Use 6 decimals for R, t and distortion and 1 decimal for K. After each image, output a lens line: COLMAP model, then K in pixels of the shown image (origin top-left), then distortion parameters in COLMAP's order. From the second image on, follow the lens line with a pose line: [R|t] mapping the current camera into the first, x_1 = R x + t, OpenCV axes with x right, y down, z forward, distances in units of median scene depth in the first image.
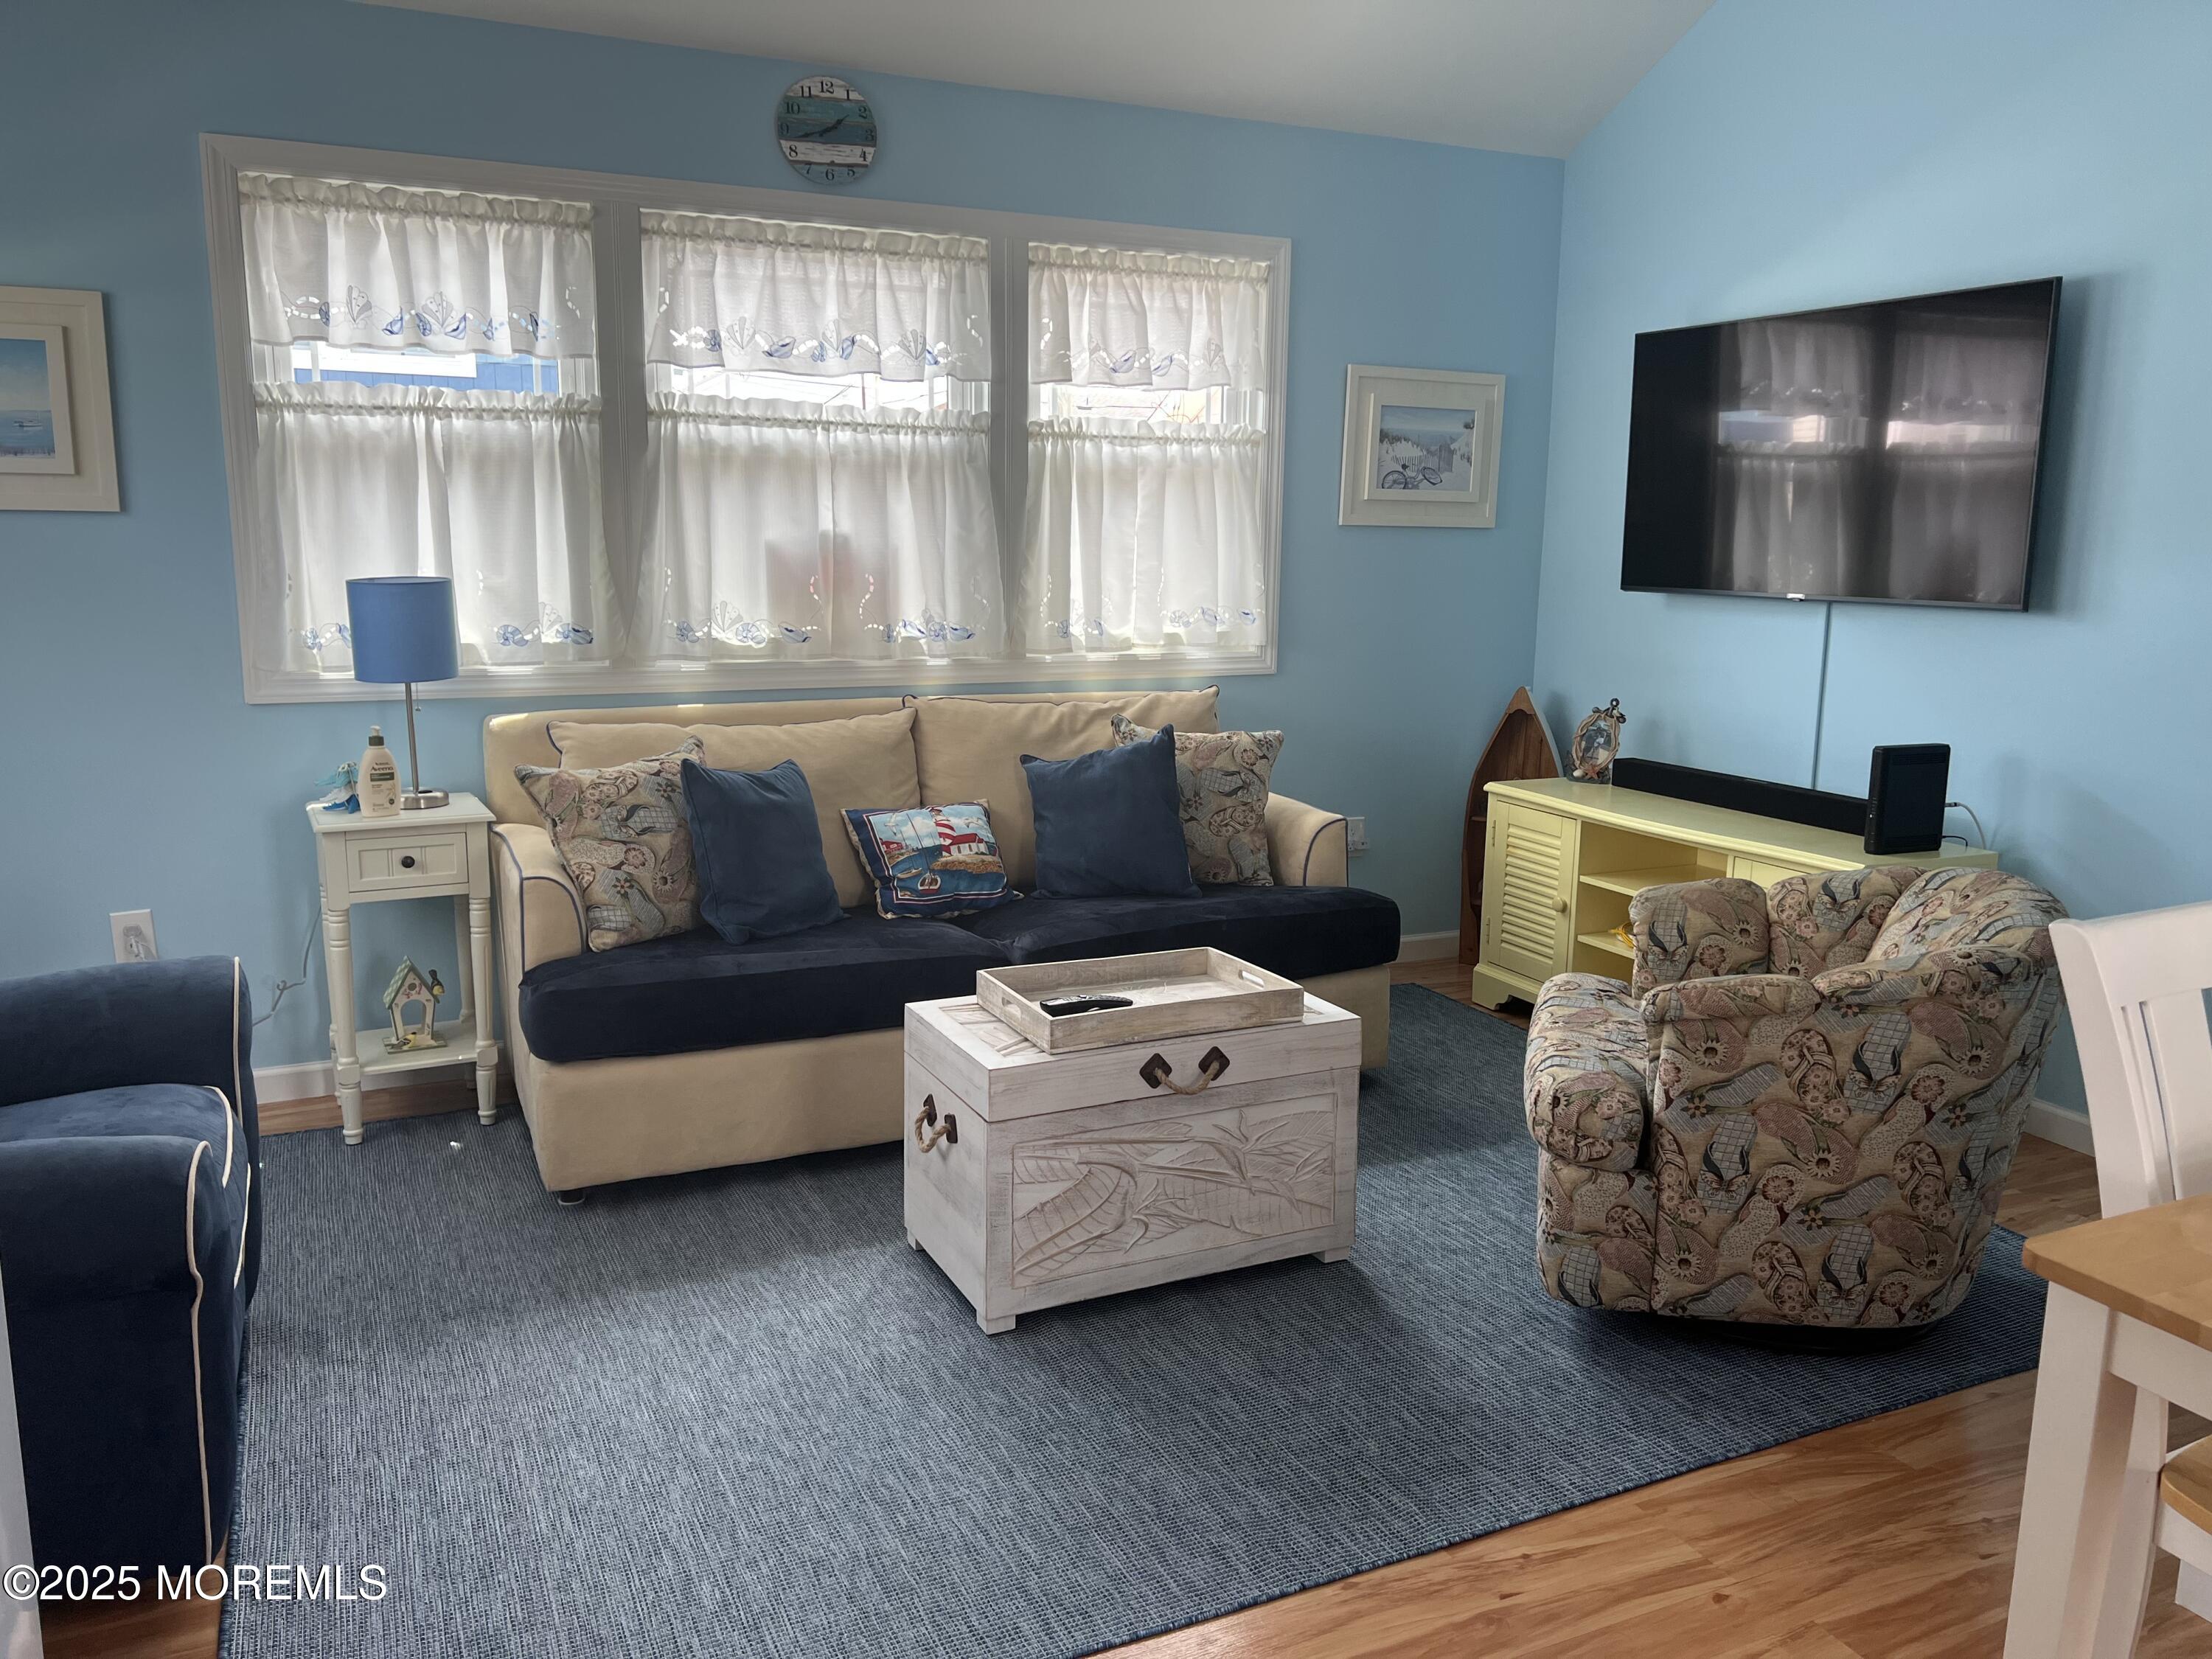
lens RADIAL K [[1670.9, 0, 1110.7], [0, 1670.9, 813.9], [0, 0, 1]] dist [0.055249, -0.061921]
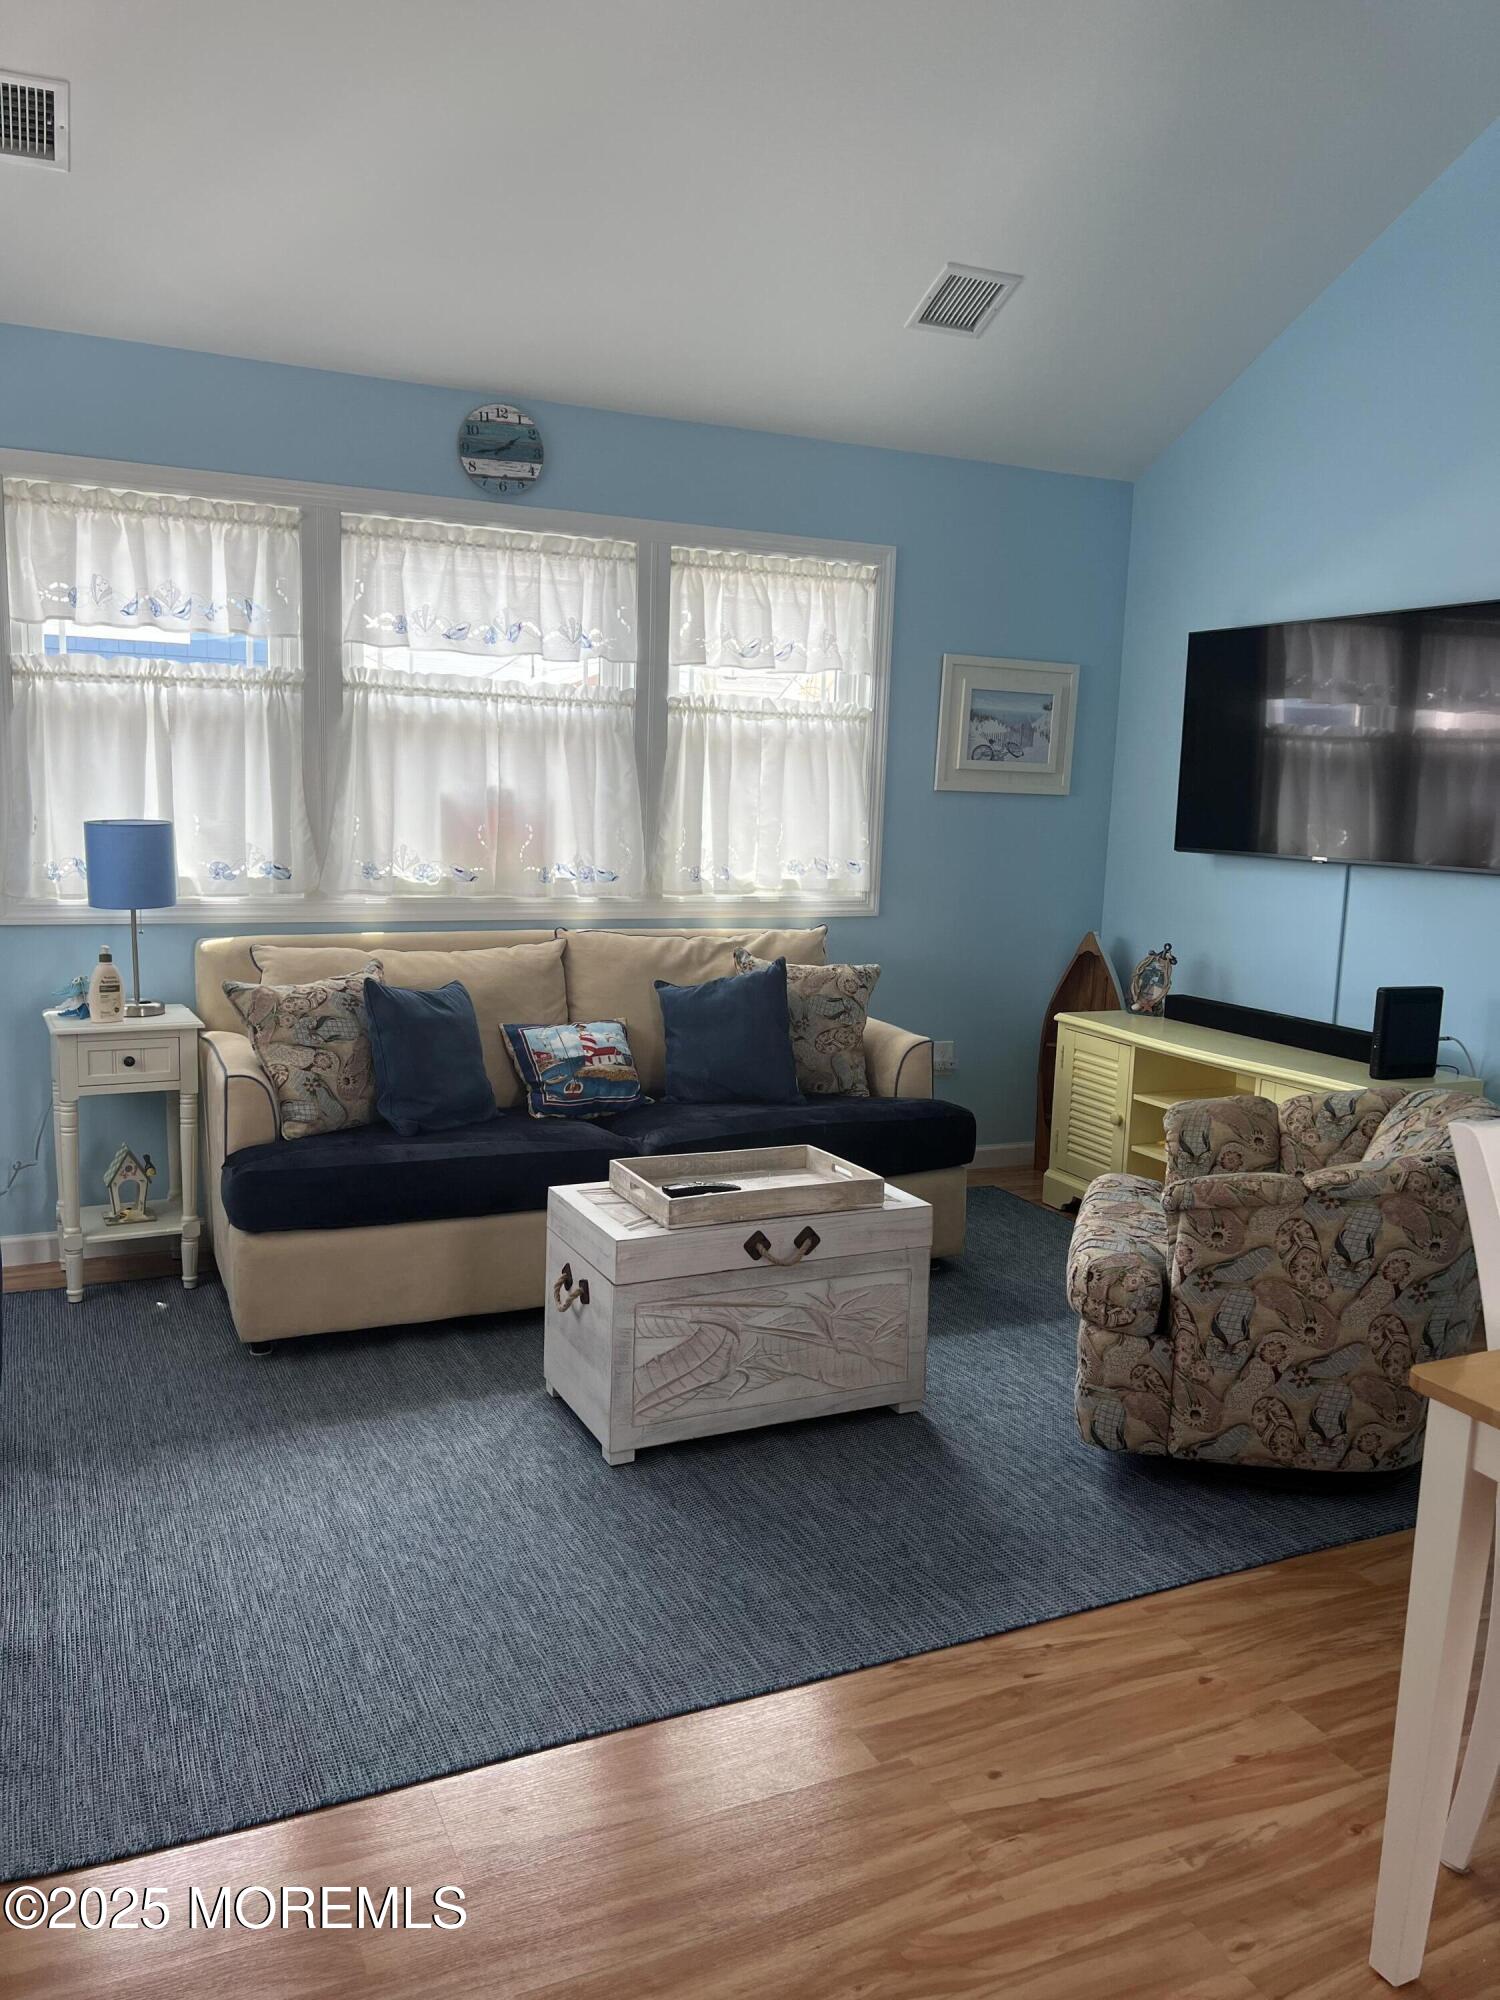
lens RADIAL K [[1510.7, 0, 757.7], [0, 1510.7, 1003.9], [0, 0, 1]] dist [0.055249, -0.061921]
pose [[0.999803, 0.019065, 0.005509, 0.013339], [-0.018920, 0.999504, -0.025172, 0.006373], [-0.005986, 0.025062, 0.999668, -0.060327]]
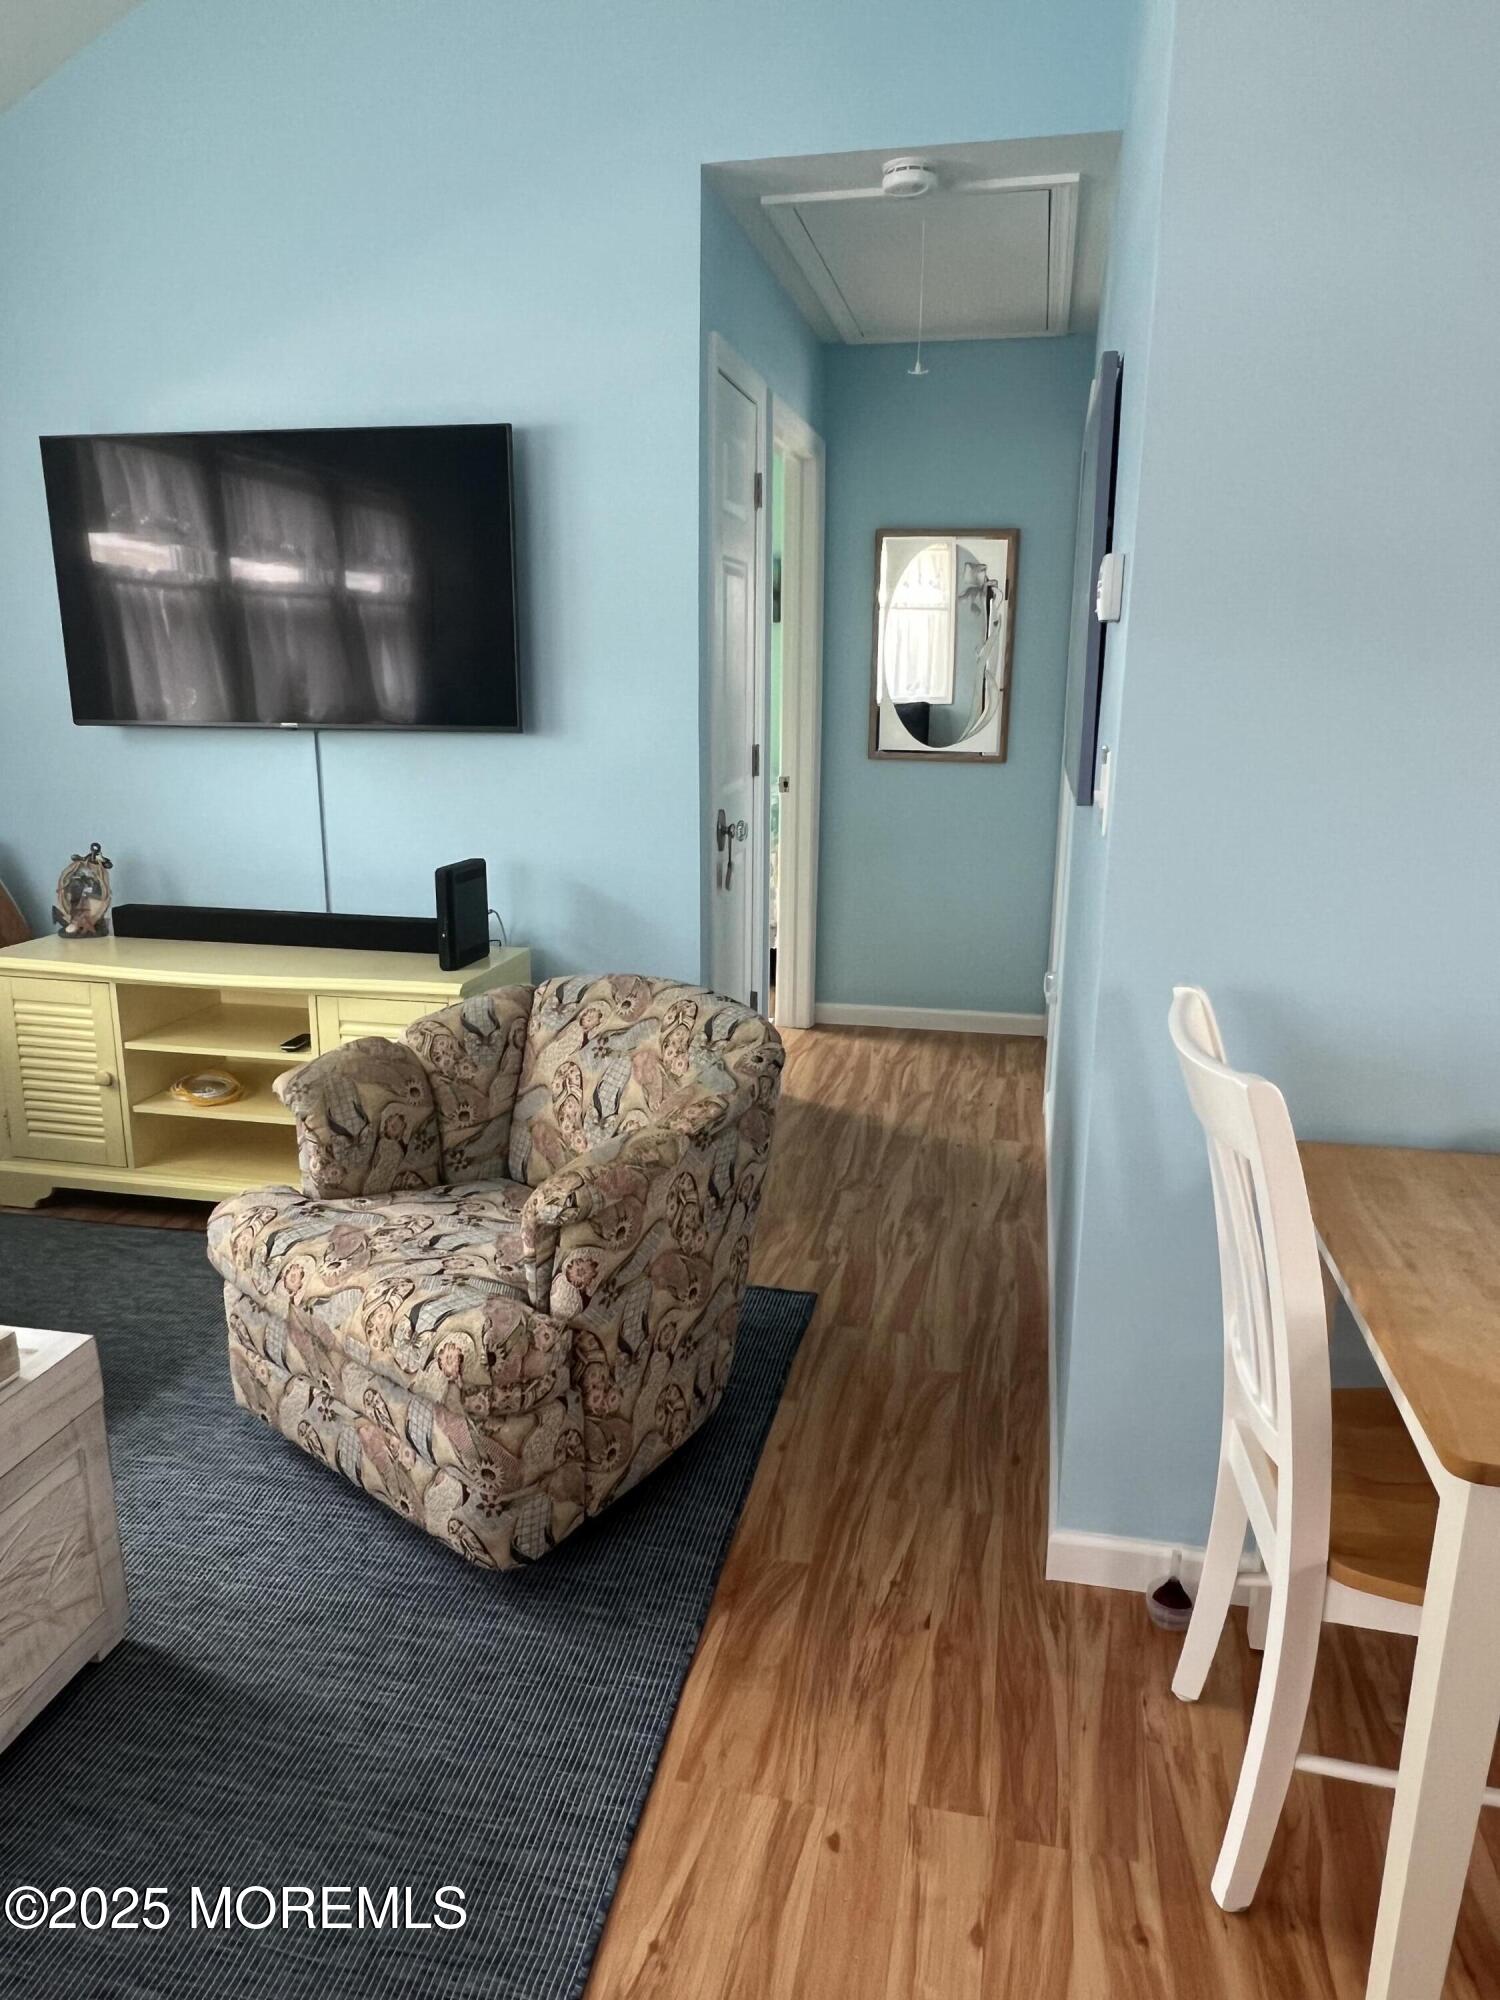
lens RADIAL K [[1323.9, 0, 767.3], [0, 1323.9, 1016.8], [0, 0, 1]] dist [0.004892, -0.000443]
pose [[0.603714, -0.205179, 0.770345, -0.068891], [0.132382, 0.978698, 0.156926, -0.050339], [-0.786133, 0.007241, 0.618015, 0.327483]]
